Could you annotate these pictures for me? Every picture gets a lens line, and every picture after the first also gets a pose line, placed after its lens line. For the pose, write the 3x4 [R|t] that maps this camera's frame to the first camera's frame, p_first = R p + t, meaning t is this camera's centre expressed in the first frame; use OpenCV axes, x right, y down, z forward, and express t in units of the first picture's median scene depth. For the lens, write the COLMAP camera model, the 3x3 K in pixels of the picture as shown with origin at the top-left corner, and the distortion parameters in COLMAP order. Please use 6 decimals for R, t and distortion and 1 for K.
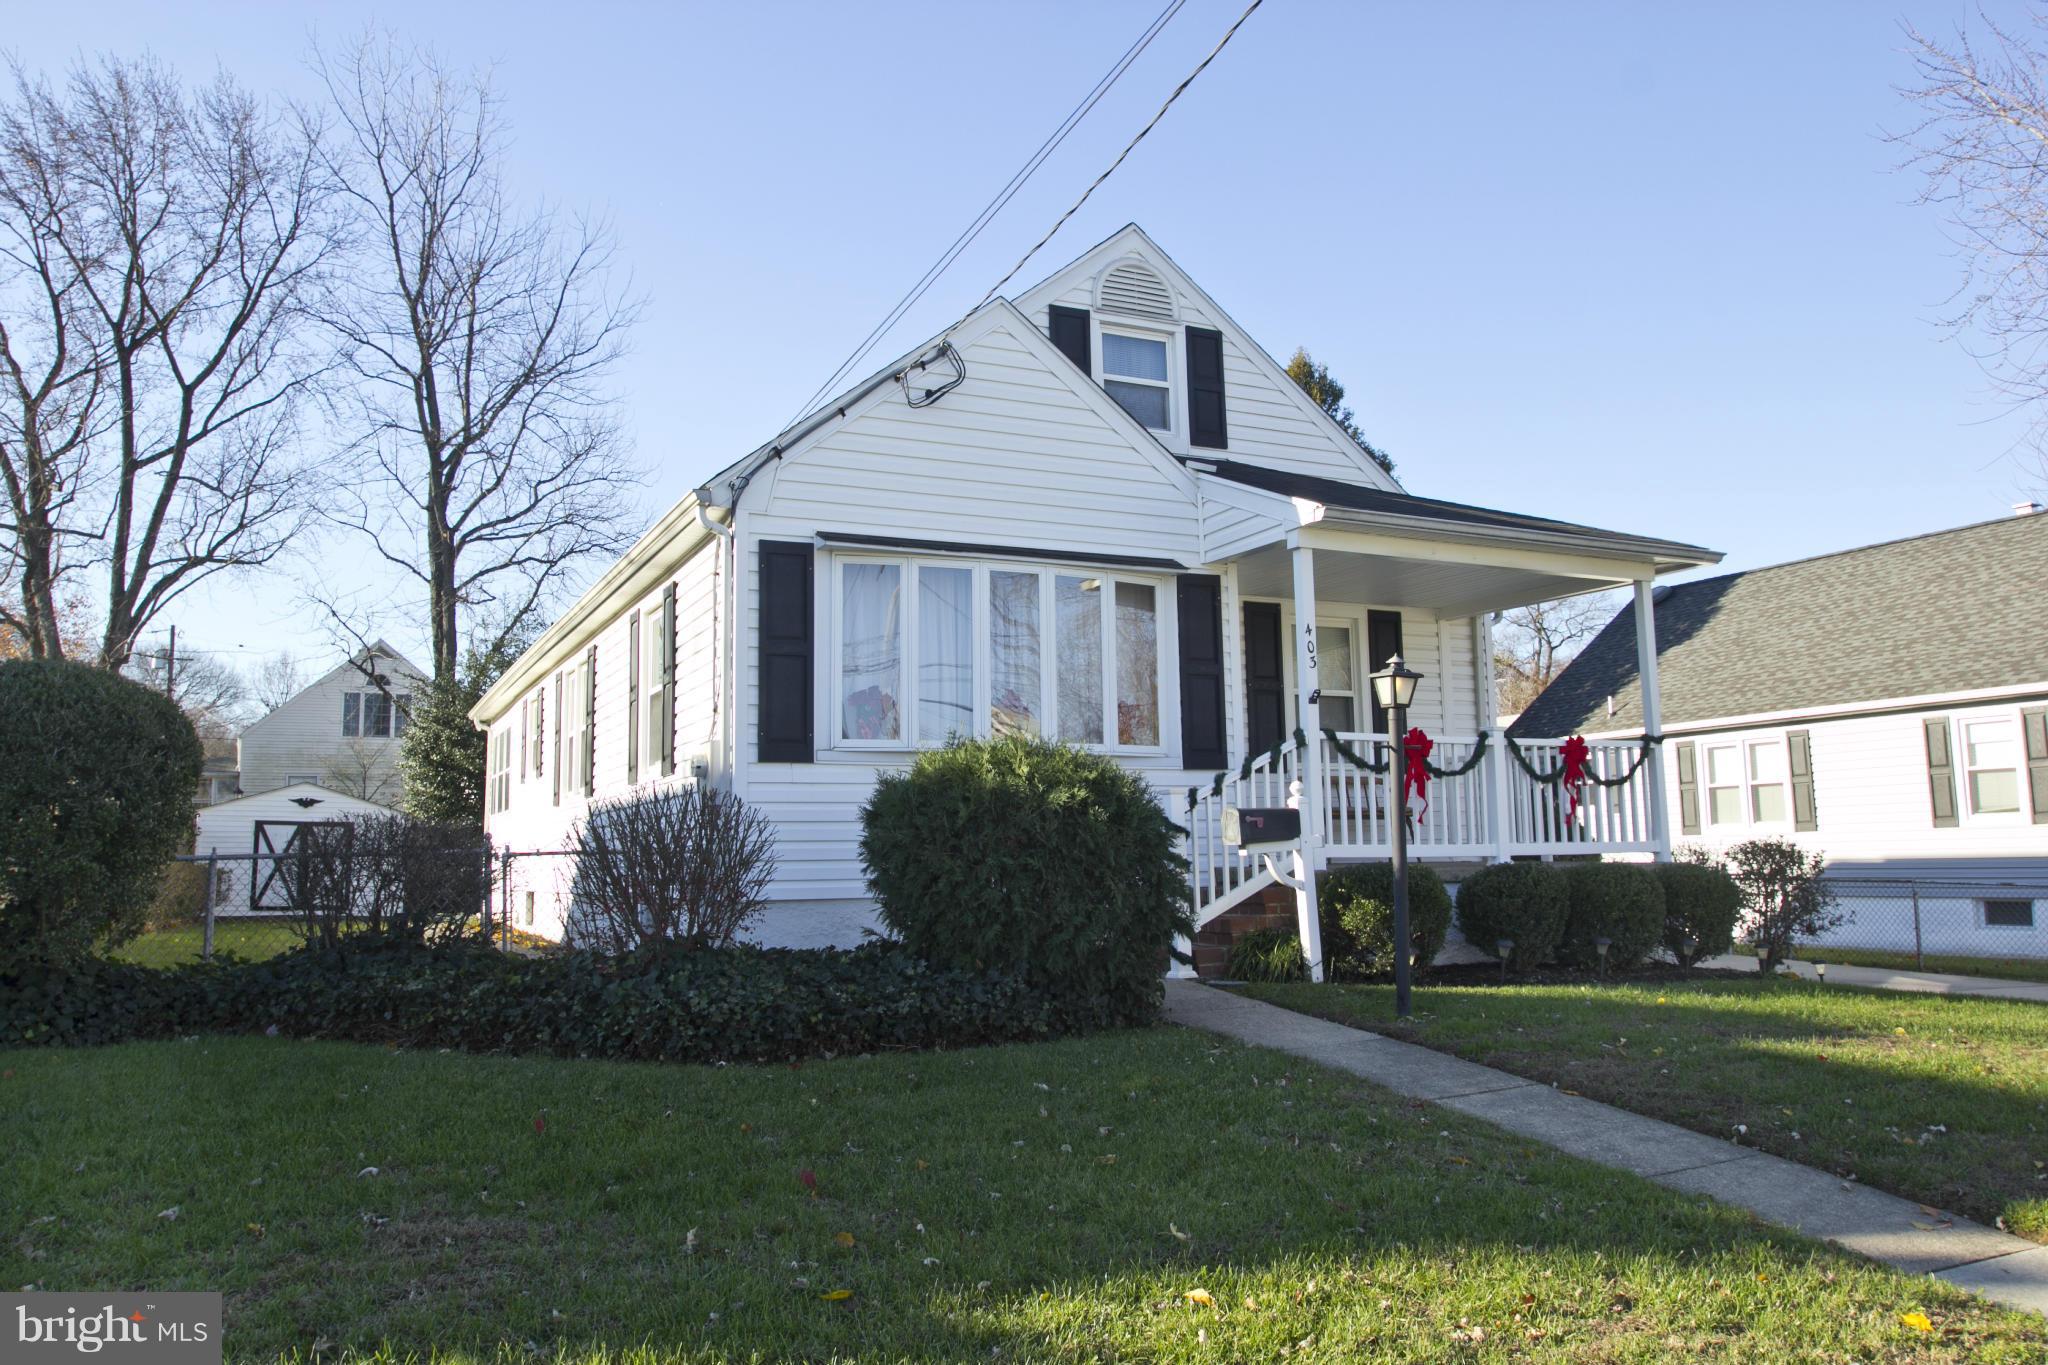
lens RADIAL K [[1518.5, 0, 1024.0], [0, 1518.5, 682.5], [0, 0, 1]] dist [-0.000129, 0.000877]
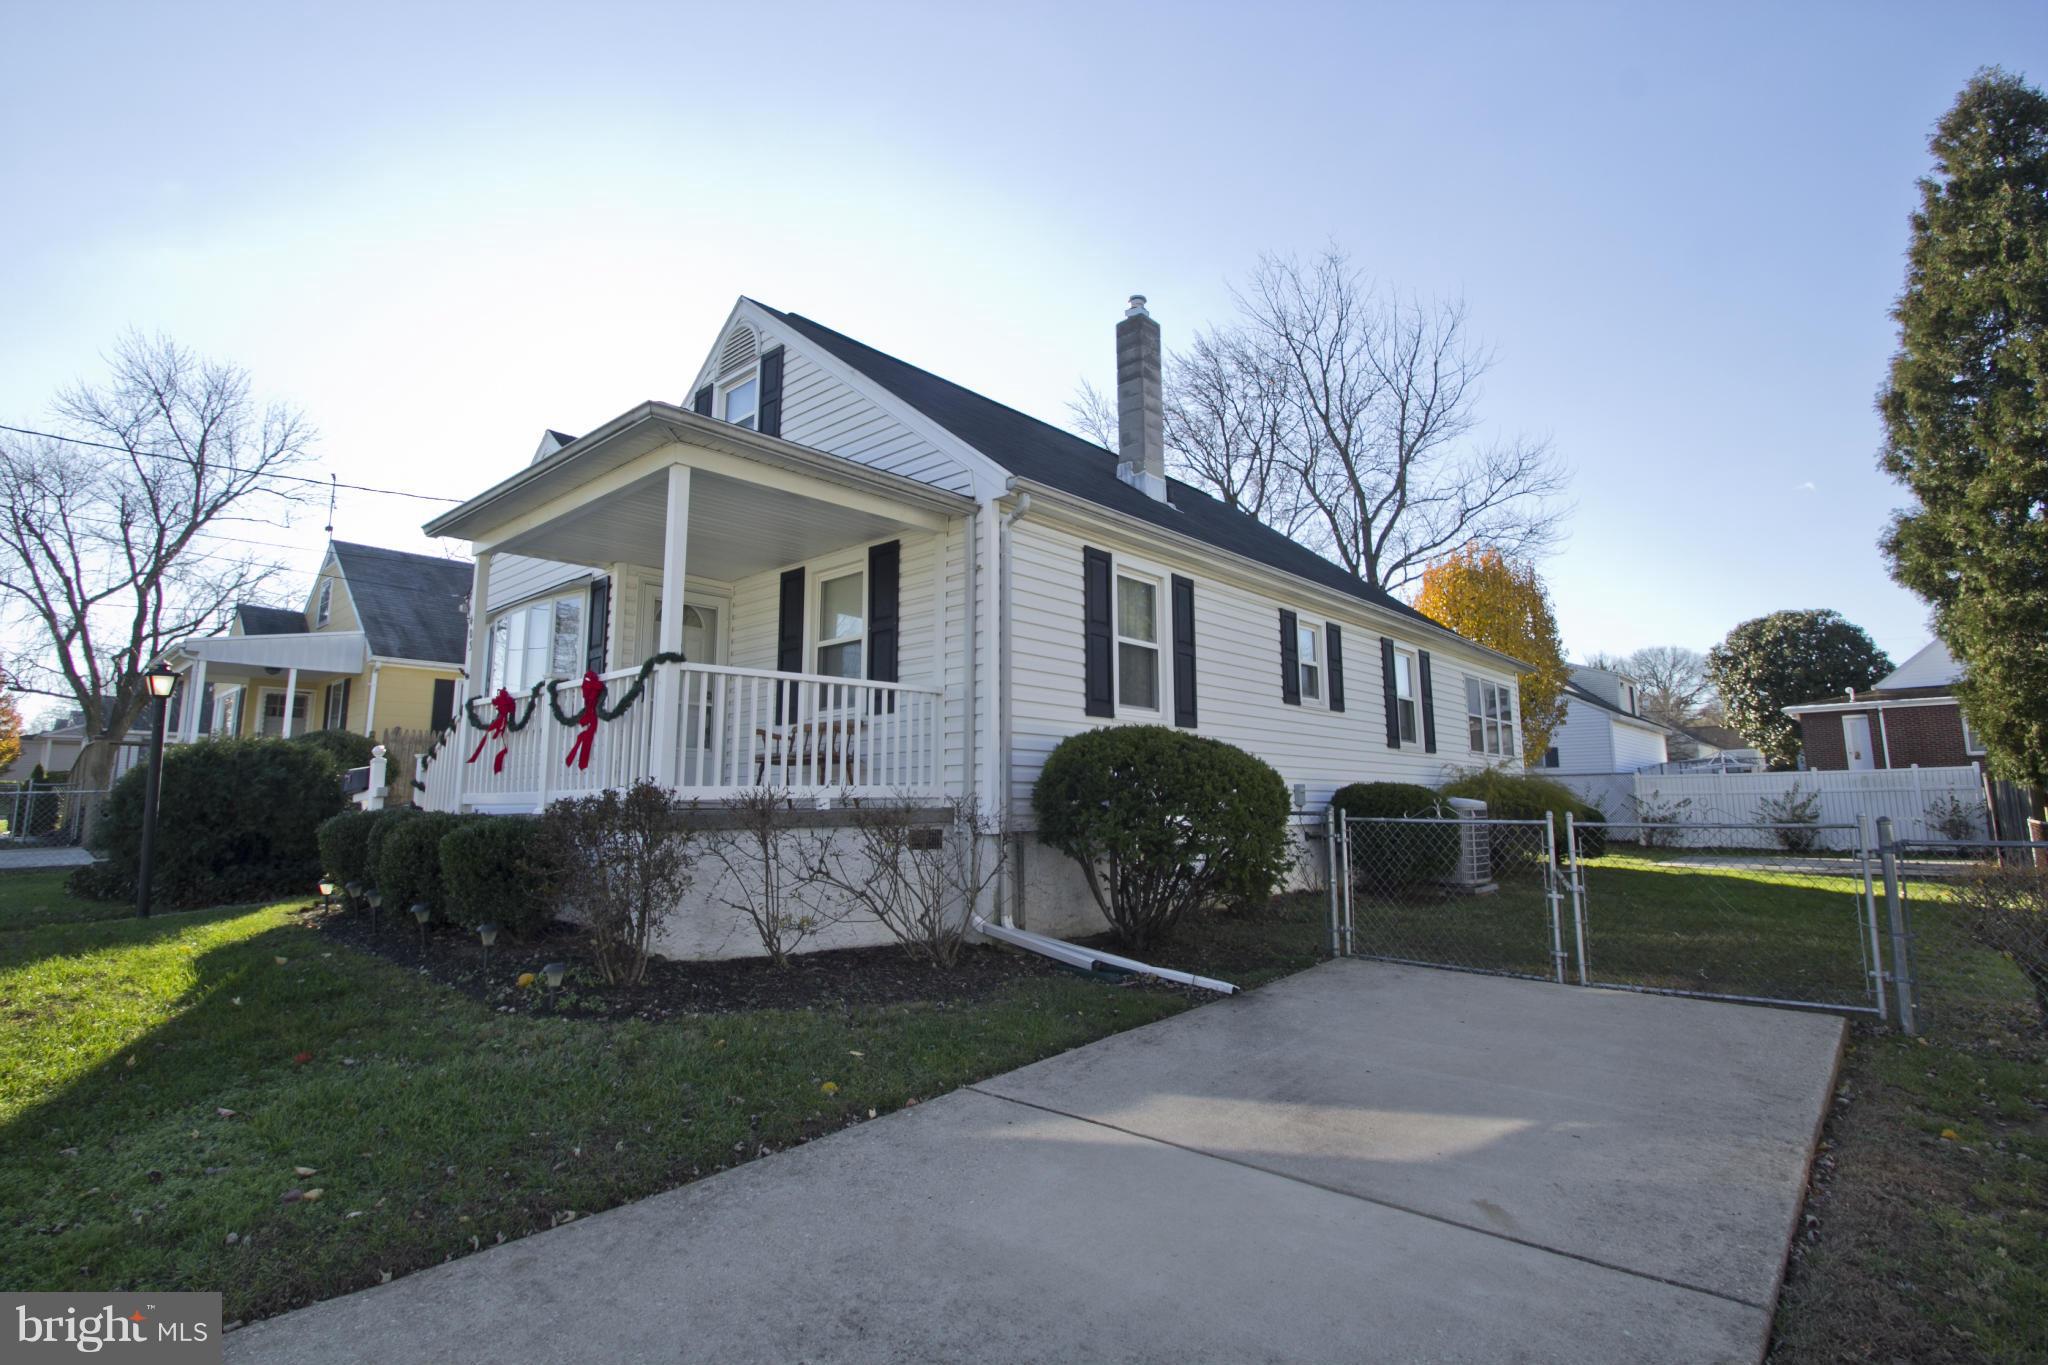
lens RADIAL K [[944.8, 0, 1024.0], [0, 944.8, 682.5], [0, 0, 1]] dist [-0.000807, -0.000062]
pose [[0.389168, -0.109579, -0.914626, 0.831347], [0.111971, 0.991164, -0.071106, 0.094231], [0.914336, -0.074739, 0.397999, 0.872980]]
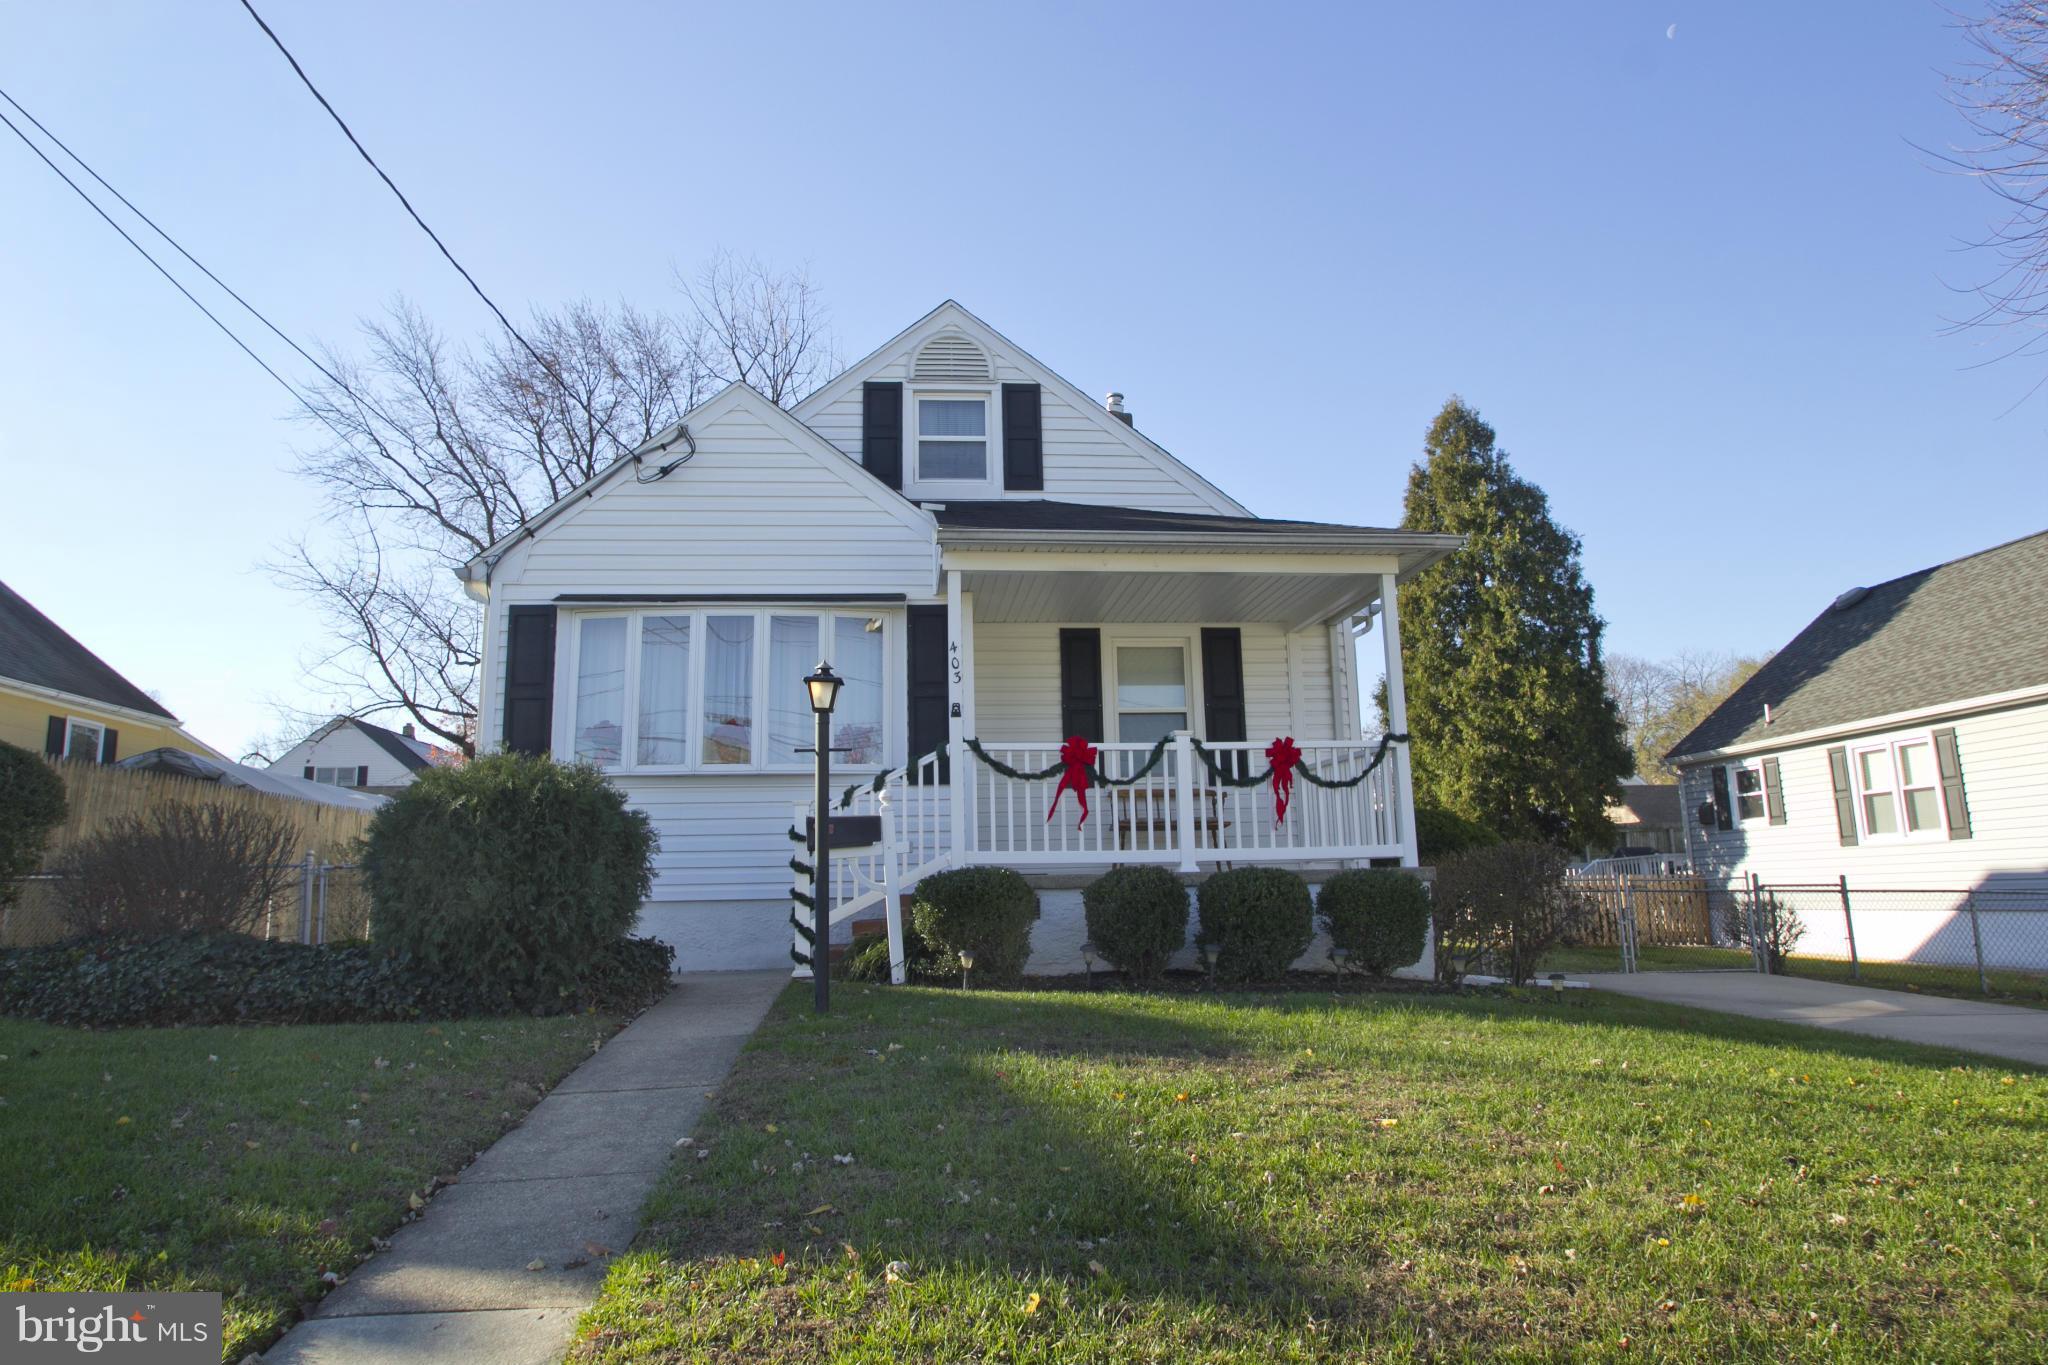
lens RADIAL K [[1268.6, 0, 1024.0], [0, 1268.6, 682.5], [0, 0, 1]] dist [-0.008700, -0.000780]
pose [[0.936995, -0.062211, -0.343760, 0.423676], [0.046645, 0.997484, -0.053377, 0.031020], [0.346216, 0.033979, 0.937539, 0.151013]]
